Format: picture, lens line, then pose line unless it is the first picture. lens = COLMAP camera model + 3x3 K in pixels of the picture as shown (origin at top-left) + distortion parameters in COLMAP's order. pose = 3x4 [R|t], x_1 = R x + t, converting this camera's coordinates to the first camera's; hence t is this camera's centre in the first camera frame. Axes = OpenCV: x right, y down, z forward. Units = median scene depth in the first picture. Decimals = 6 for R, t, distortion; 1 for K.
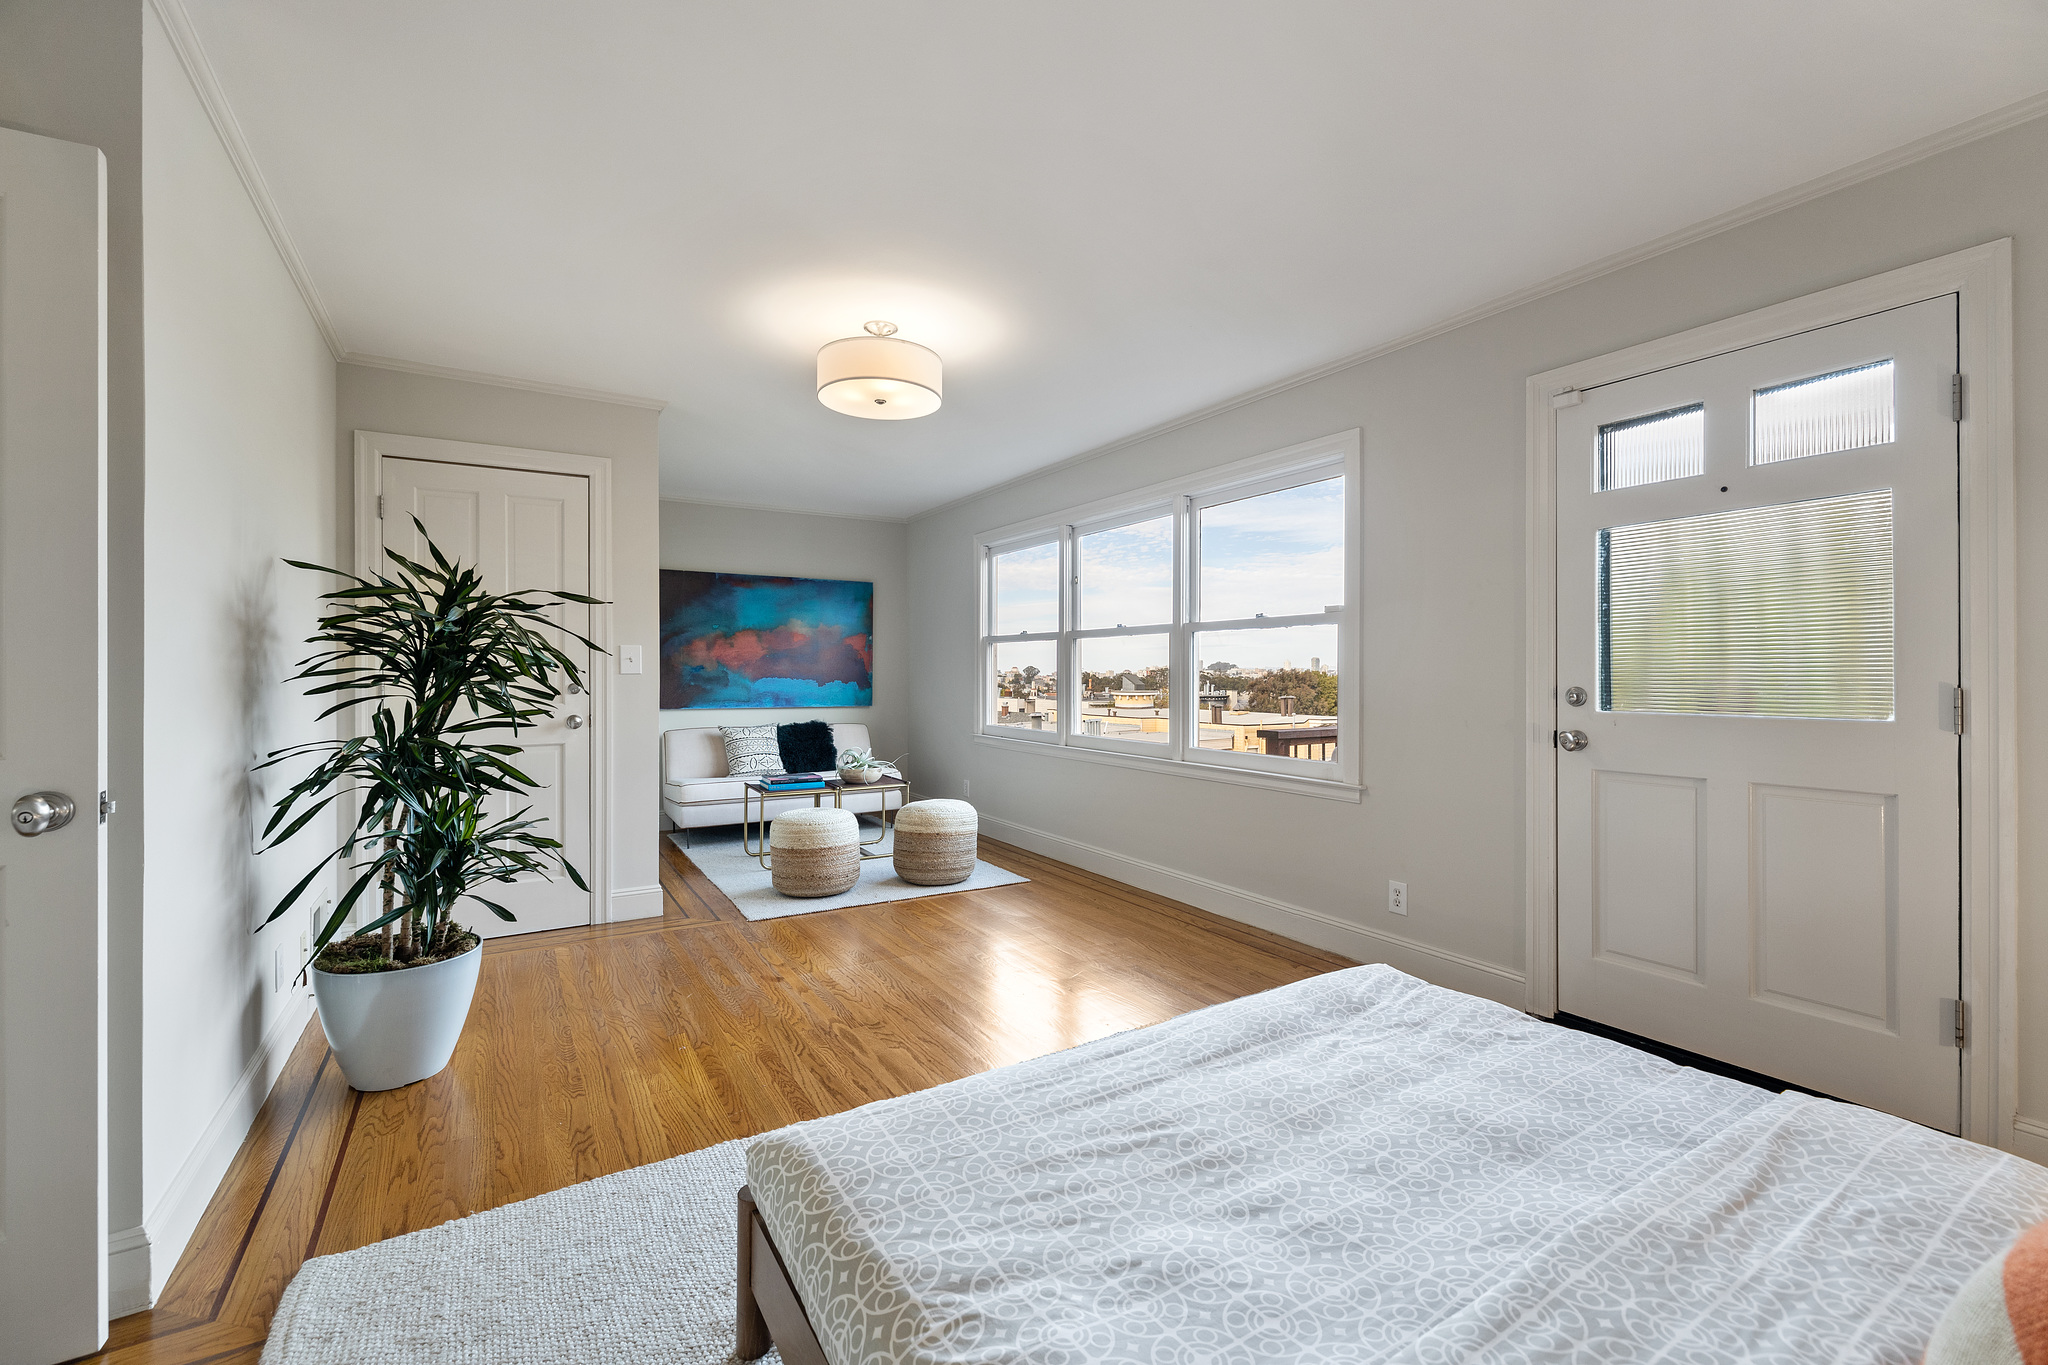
lens RADIAL K [[859.1, 0, 1033.7], [0, 859.1, 677.4], [0, 0, 1]] dist [0.000901, -0.000325]
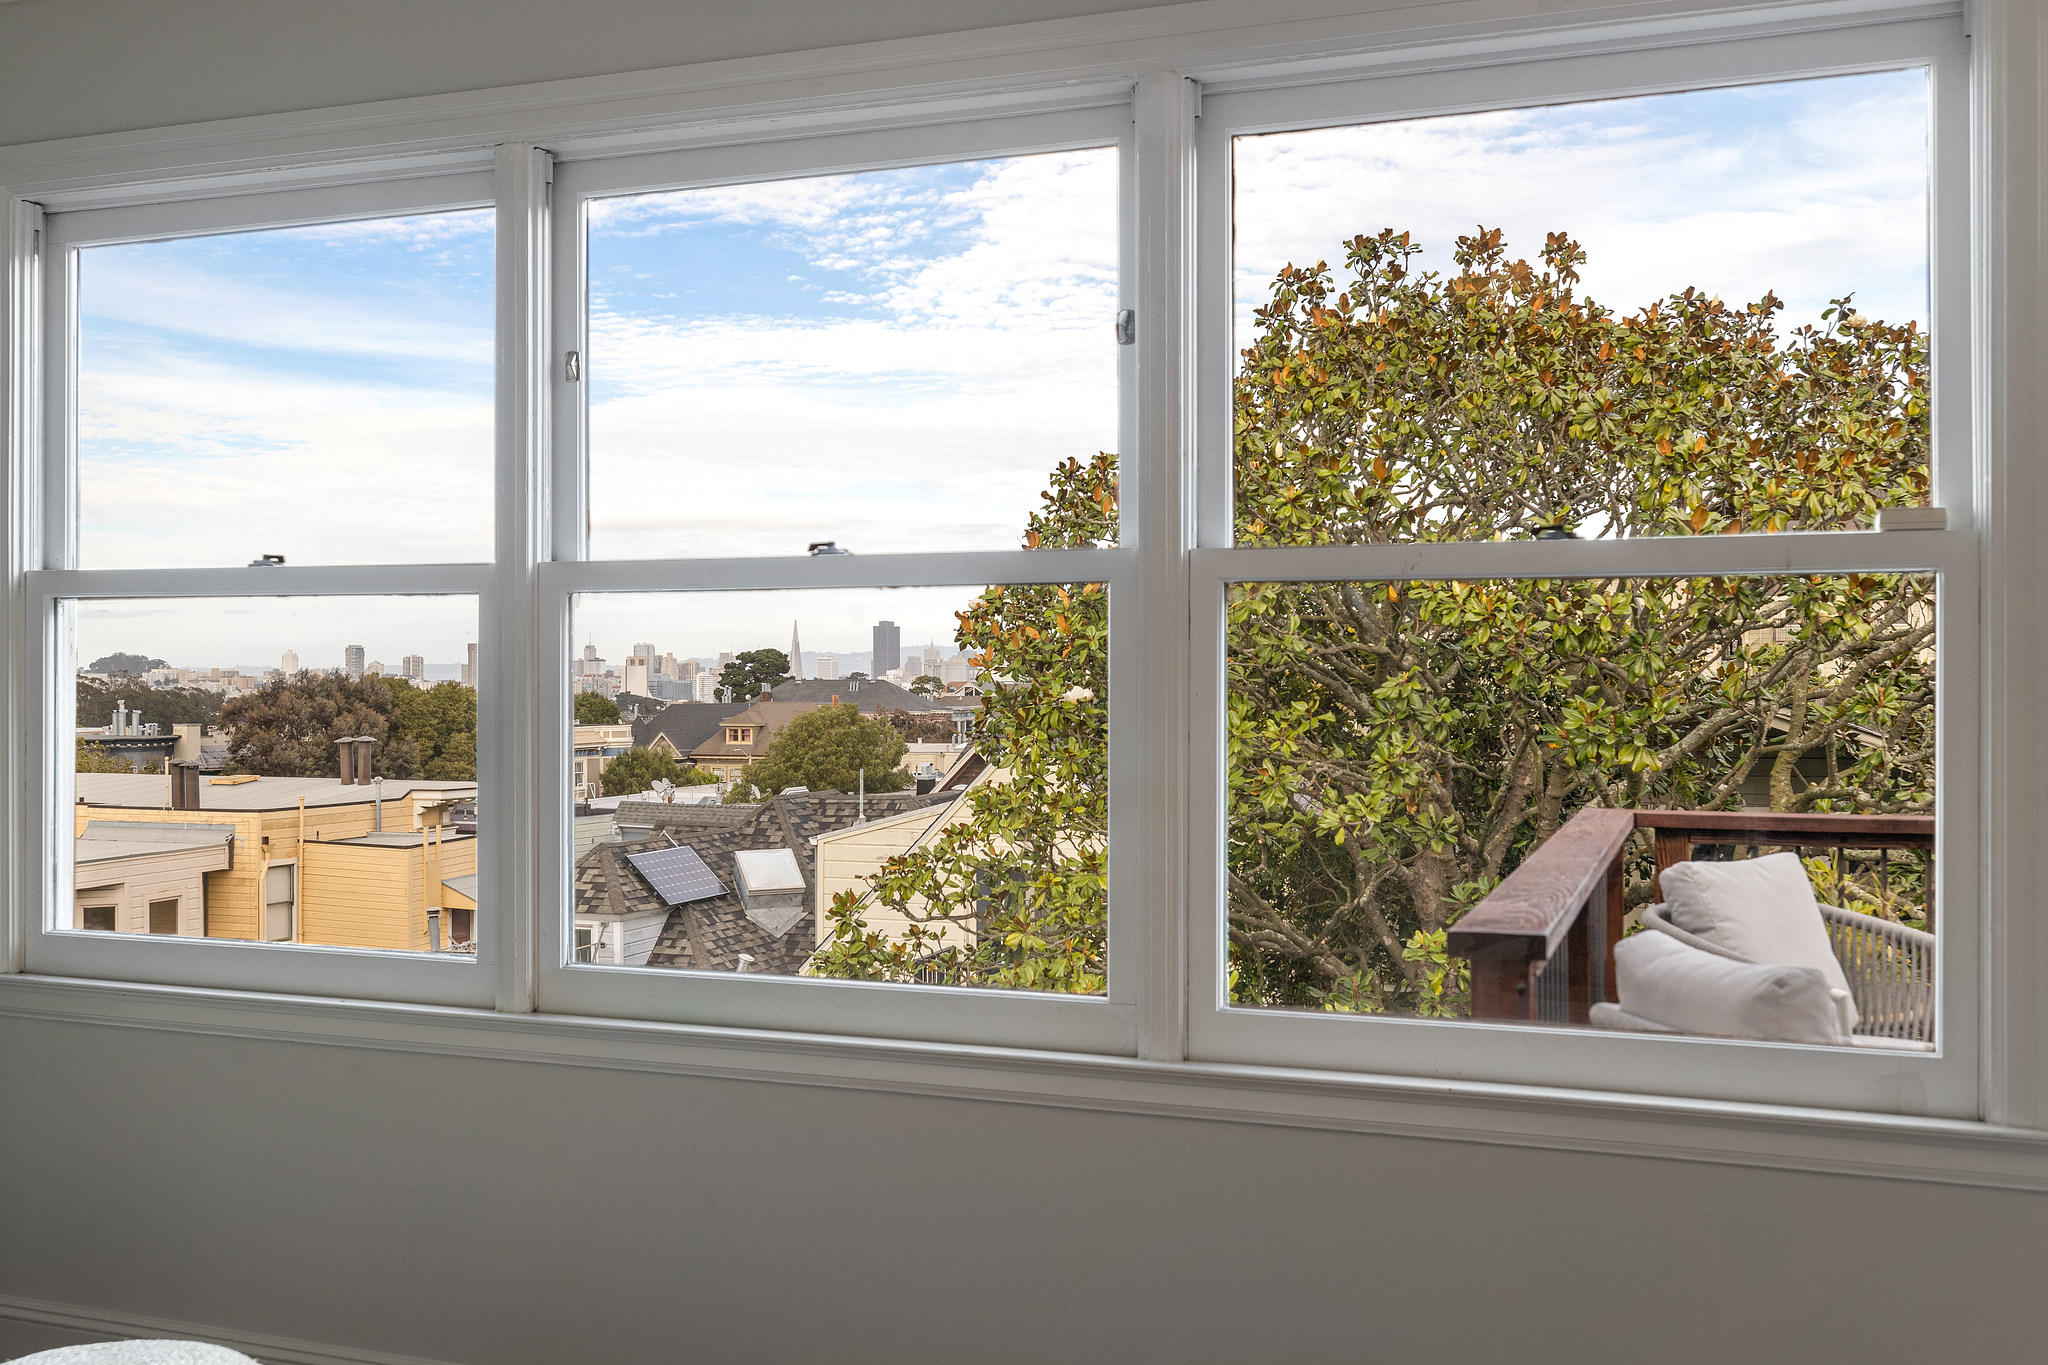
lens RADIAL K [[1917.1, 0, 1027.9], [0, 1917.1, 679.5], [0, 0, 1]] dist [0.010018, 0.000000]
pose [[0.793146, 0.003075, 0.609024, -0.232674], [0.000348, 0.999985, -0.005501, -0.018829], [-0.609031, 0.004575, 0.793133, 0.554078]]
